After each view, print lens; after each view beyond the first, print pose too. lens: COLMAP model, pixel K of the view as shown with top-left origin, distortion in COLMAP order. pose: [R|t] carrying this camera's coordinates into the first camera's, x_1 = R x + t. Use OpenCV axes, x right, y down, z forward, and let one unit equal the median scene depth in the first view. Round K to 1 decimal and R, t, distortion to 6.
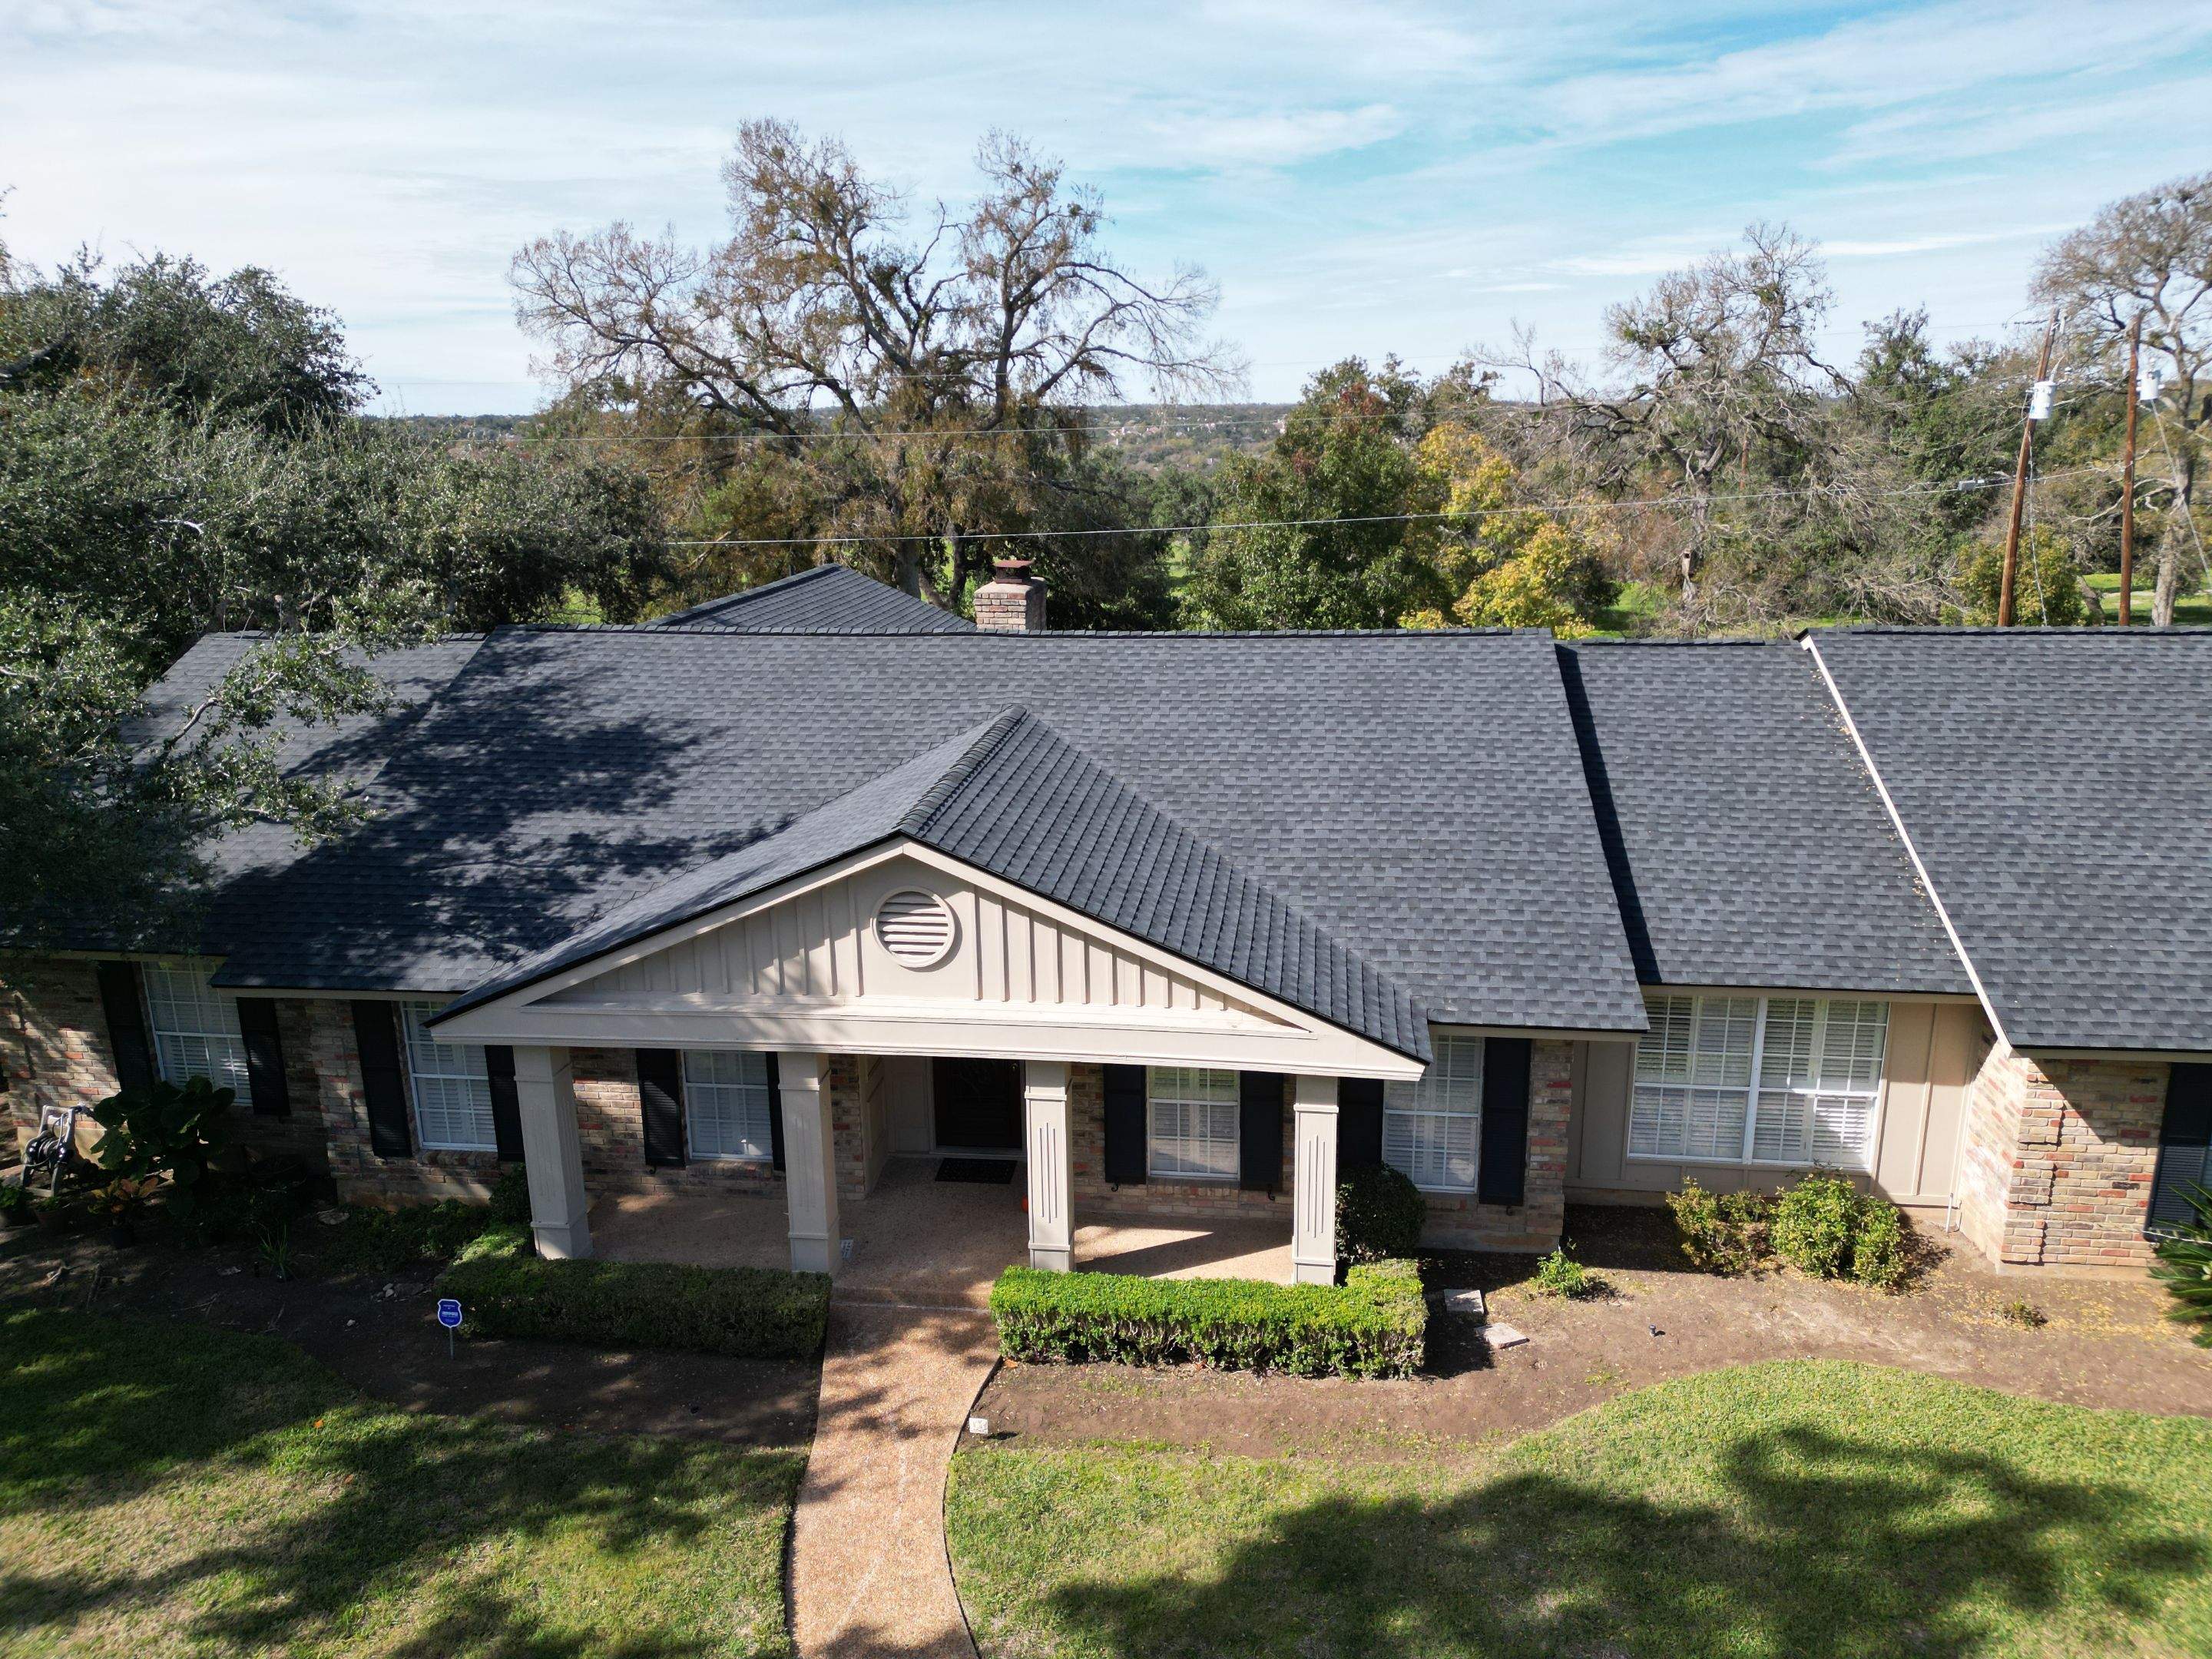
lens RADIAL K [[1538.6, 0, 1098.0], [0, 1538.6, 838.4], [0, 0, 1]] dist [0.070671, -0.063561]
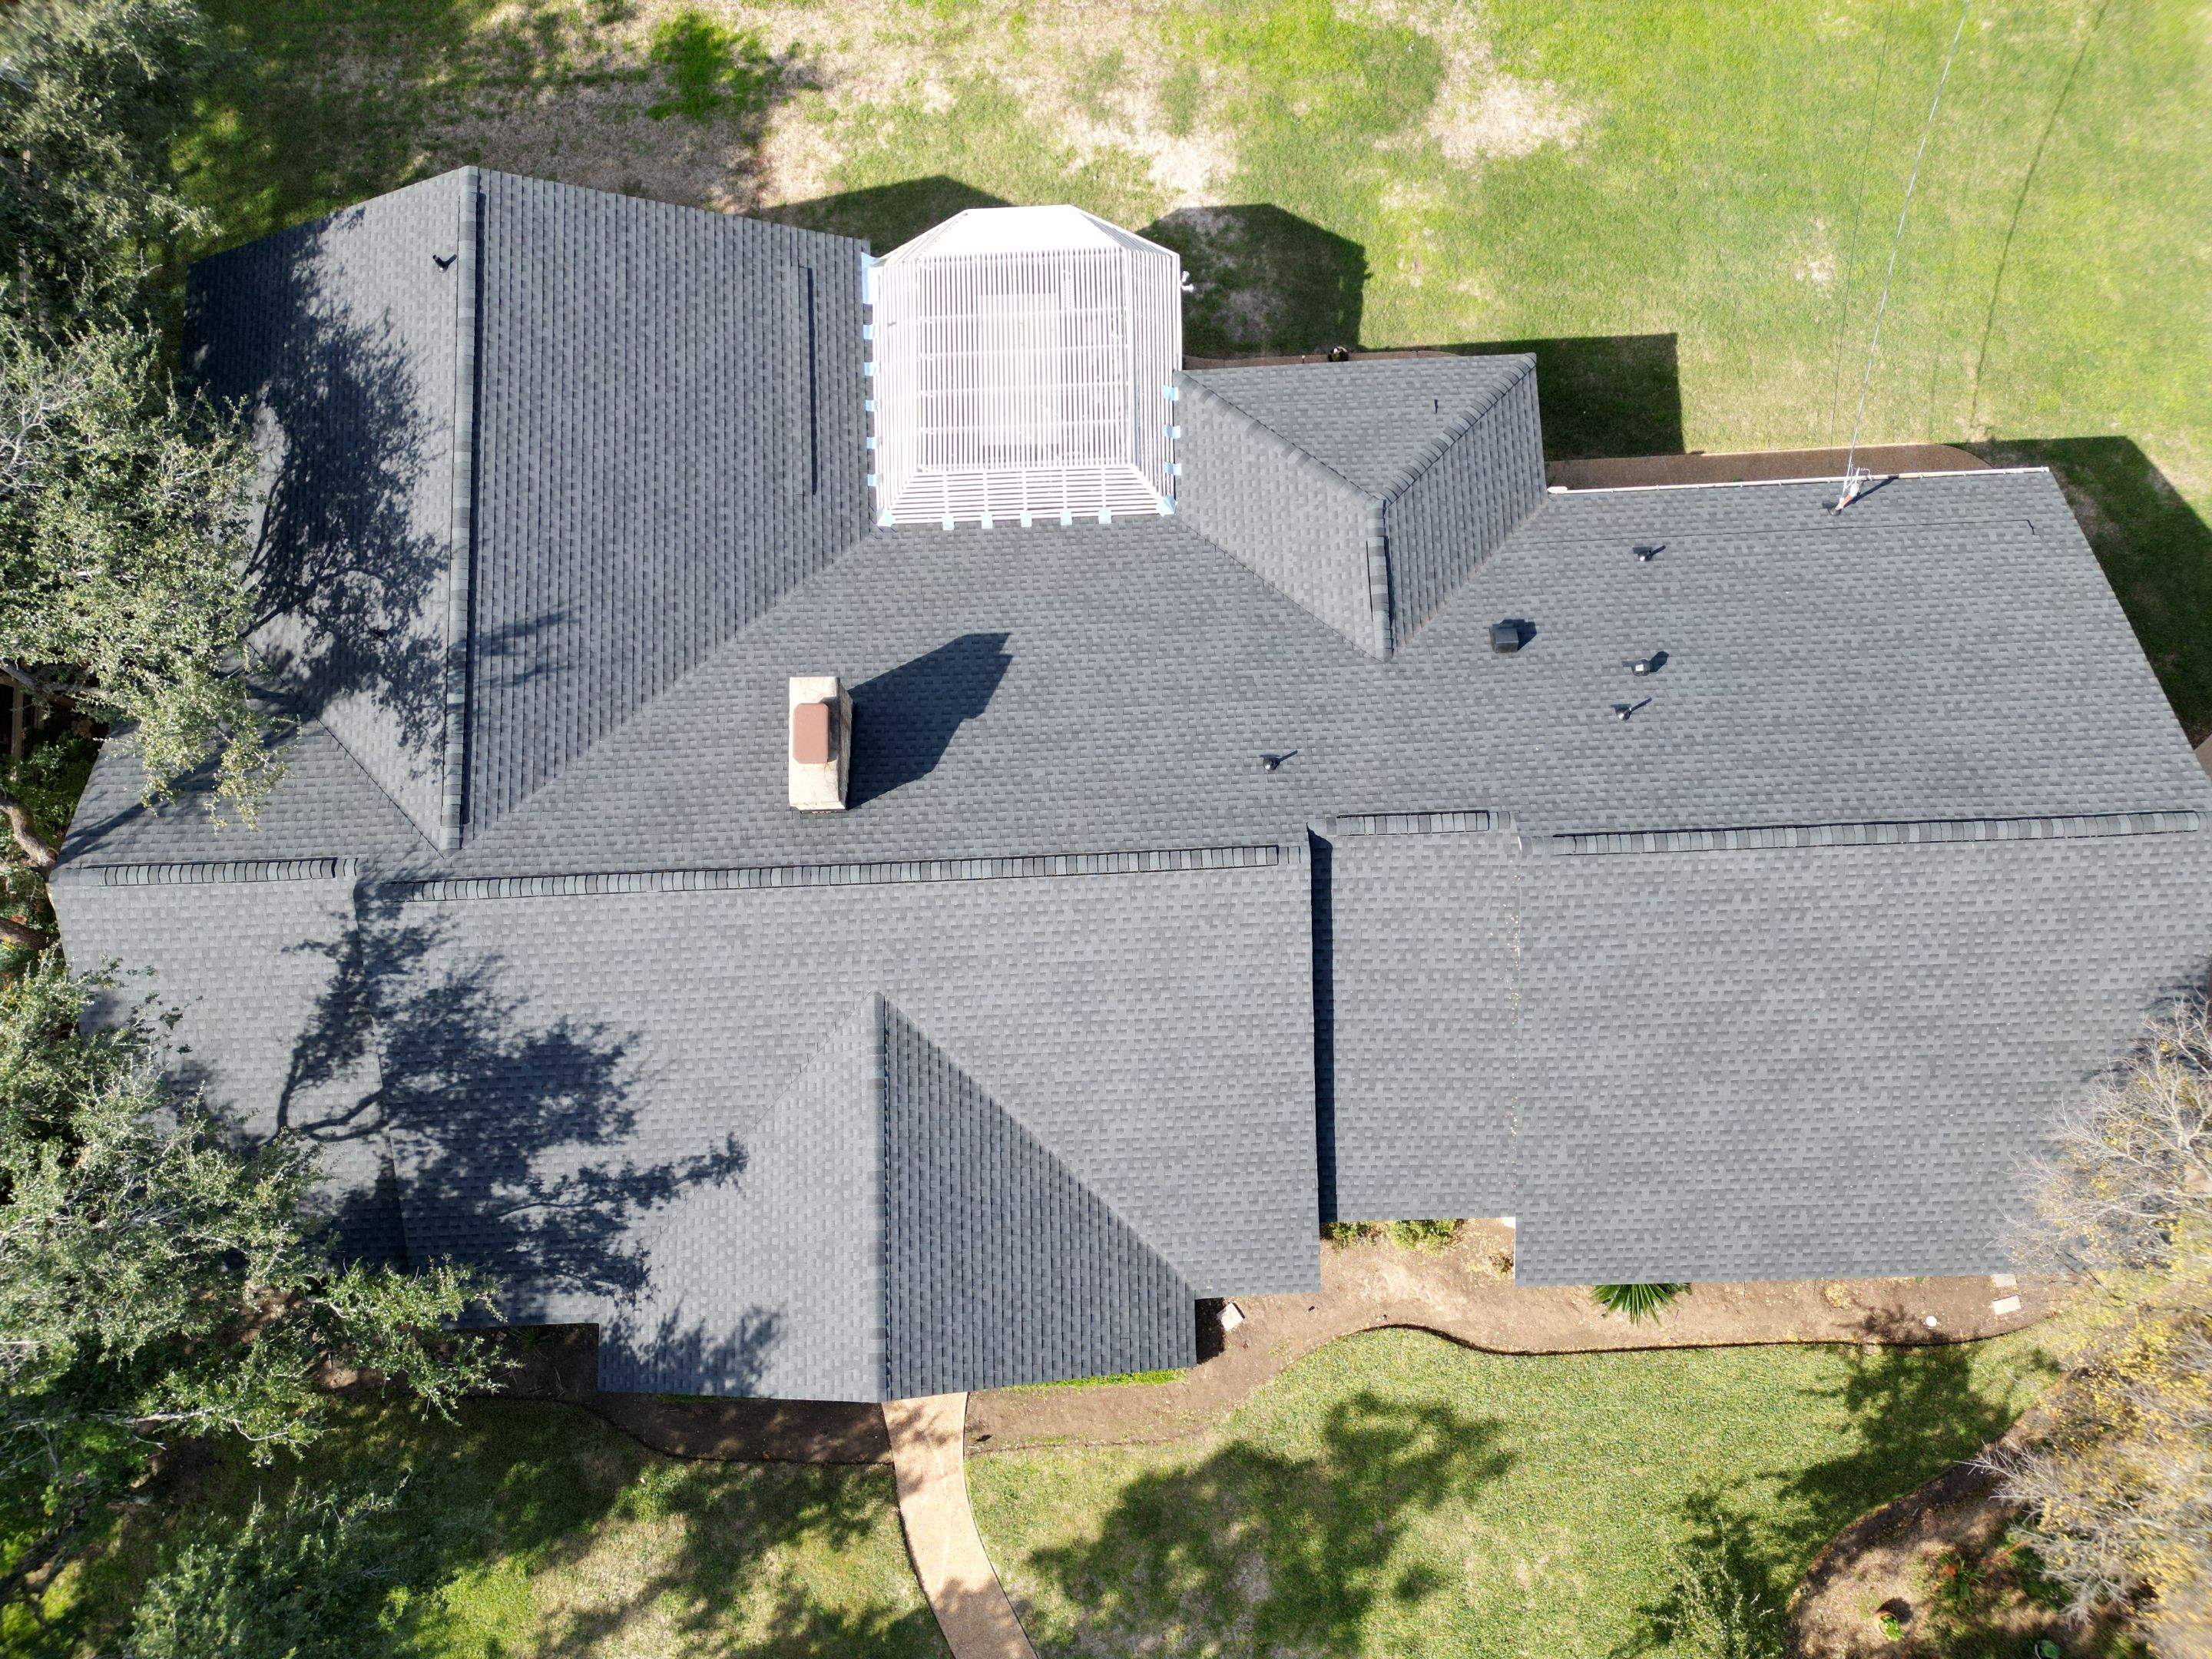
lens RADIAL K [[1538.6, 0, 1097.4], [0, 1538.6, 831.9], [0, 0, 1]] dist [0.070671, -0.063561]
pose [[0.986736, -0.160607, 0.023590, 0.134101], [0.045936, 0.415638, 0.908369, -1.467800], [-0.155696, -0.895238, 0.417503, 0.687055]]
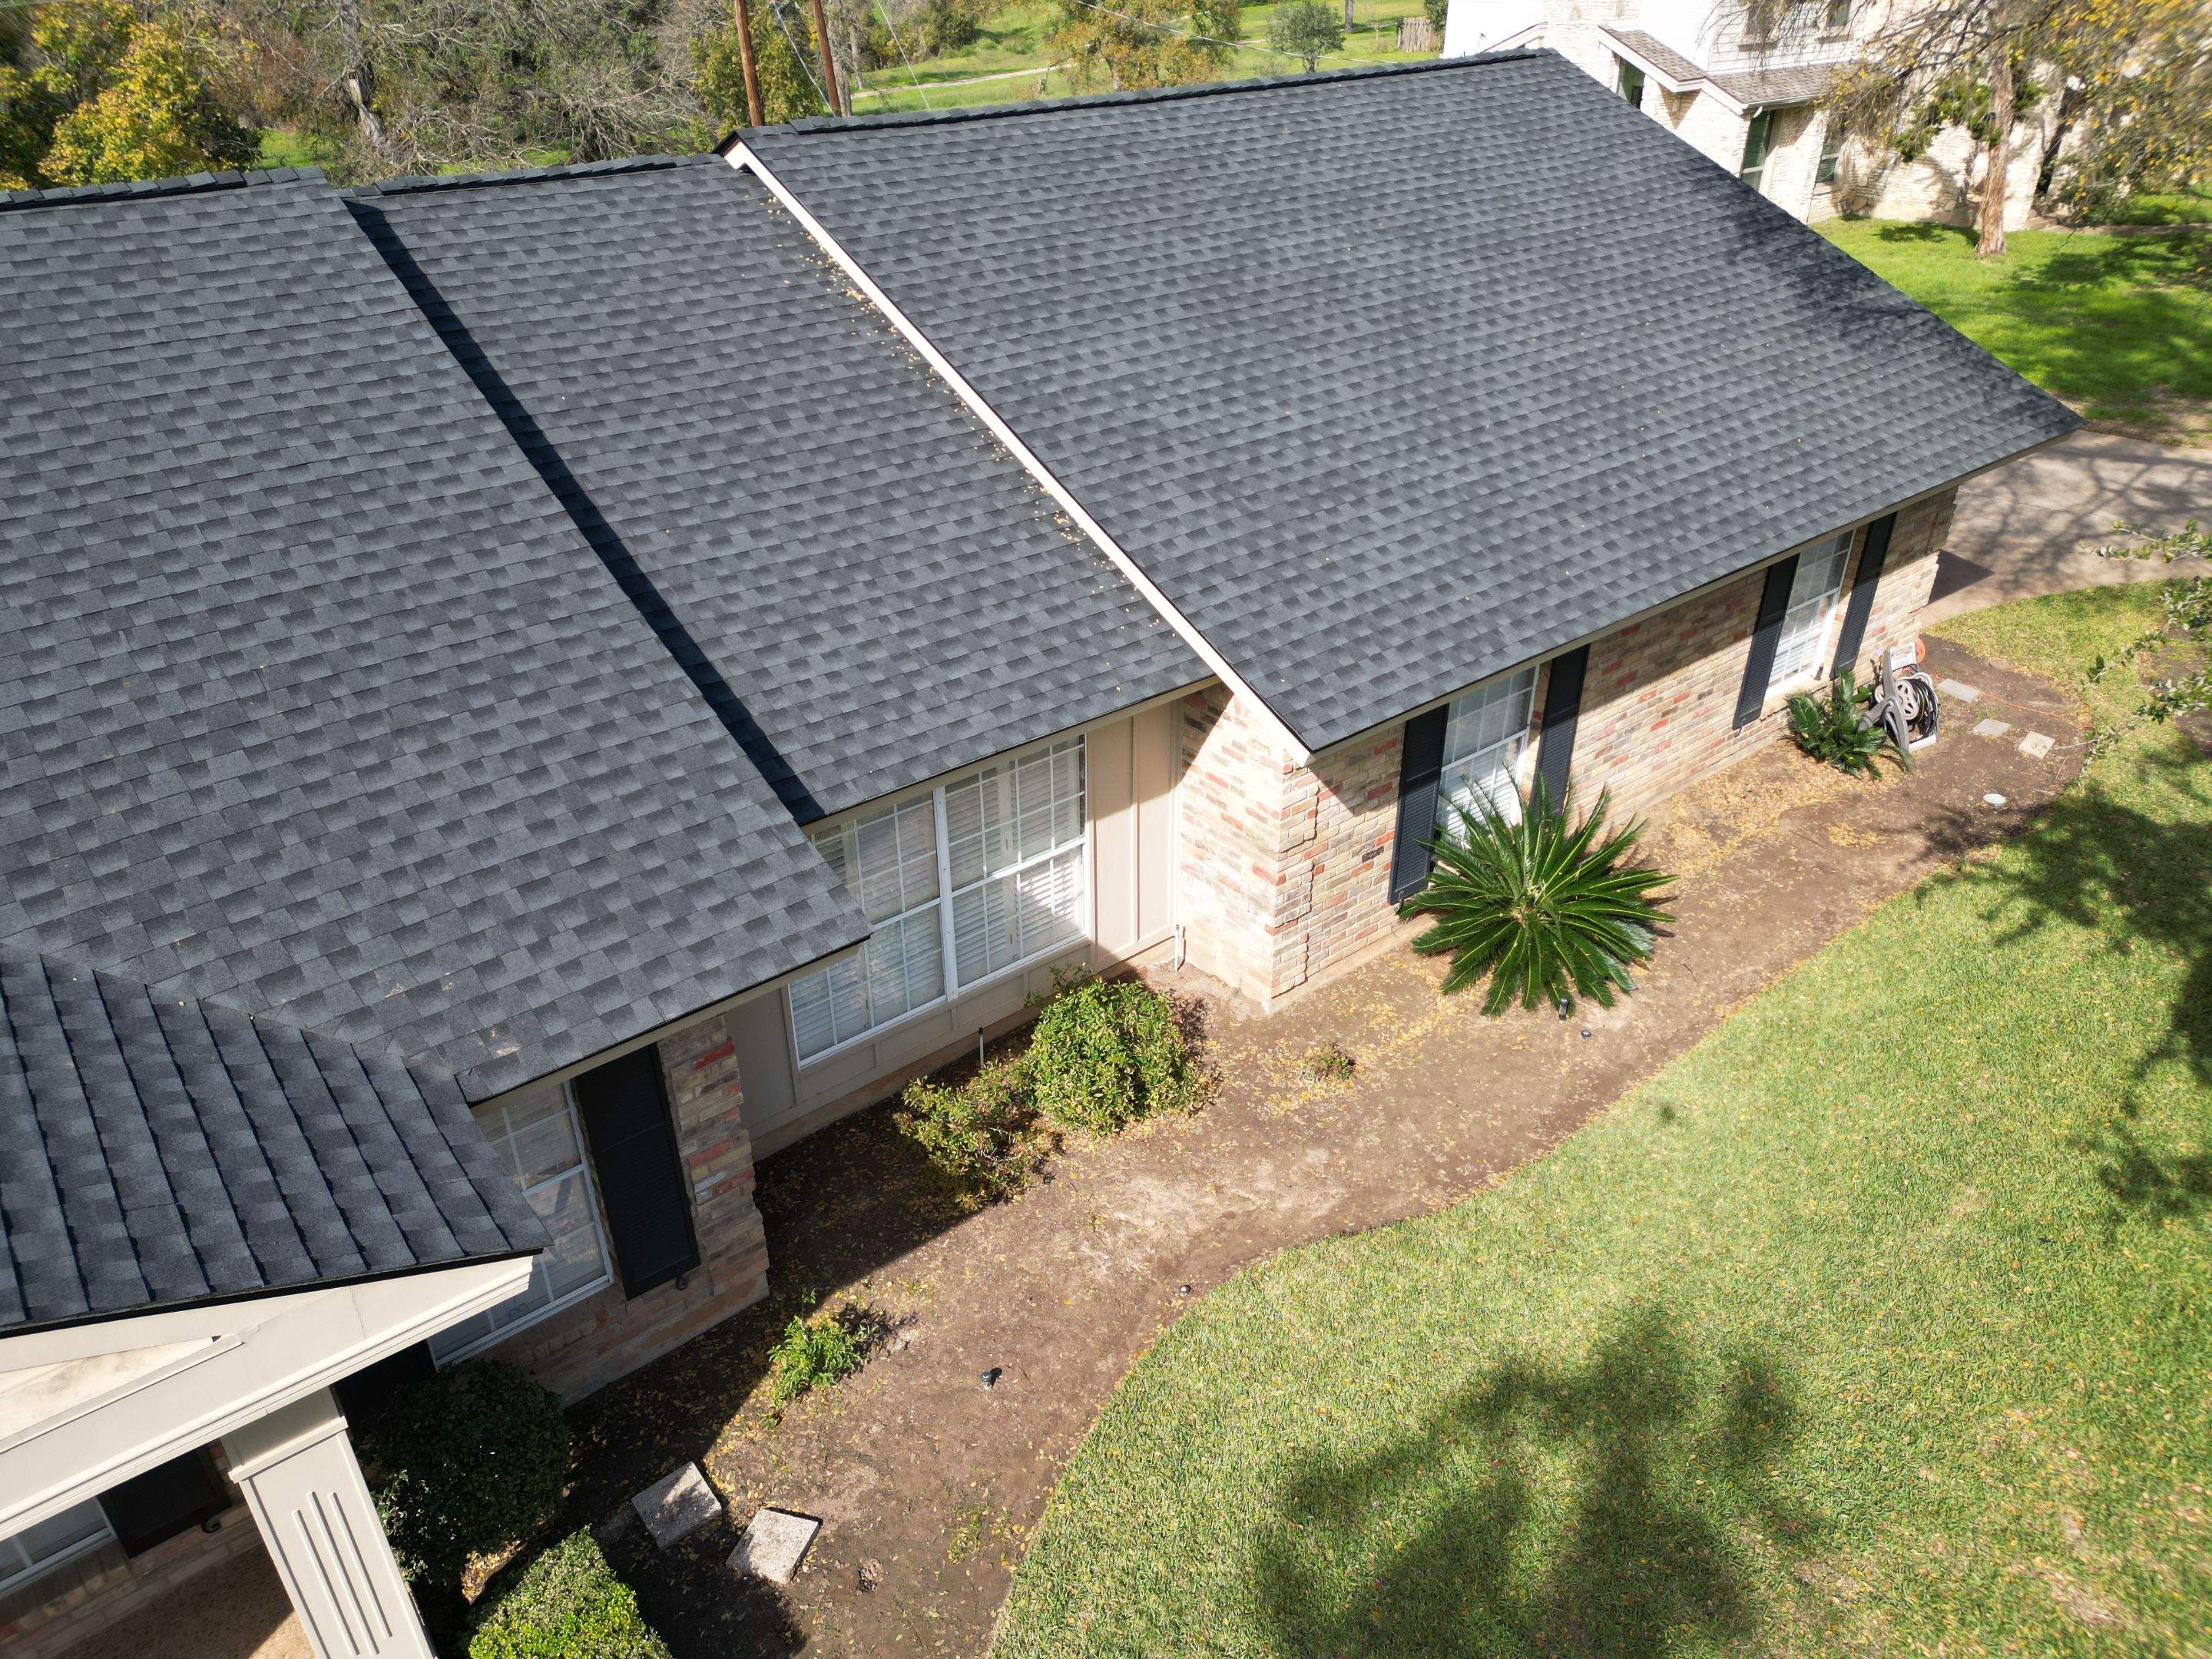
lens RADIAL K [[1538.6, 0, 1102.8], [0, 1538.6, 828.8], [0, 0, 1]] dist [0.070671, -0.063561]
pose [[0.697962, -0.358946, 0.619683, 0.081724], [0.188549, 0.926893, 0.324528, -0.060494], [-0.690868, -0.109667, 0.714615, 0.502486]]
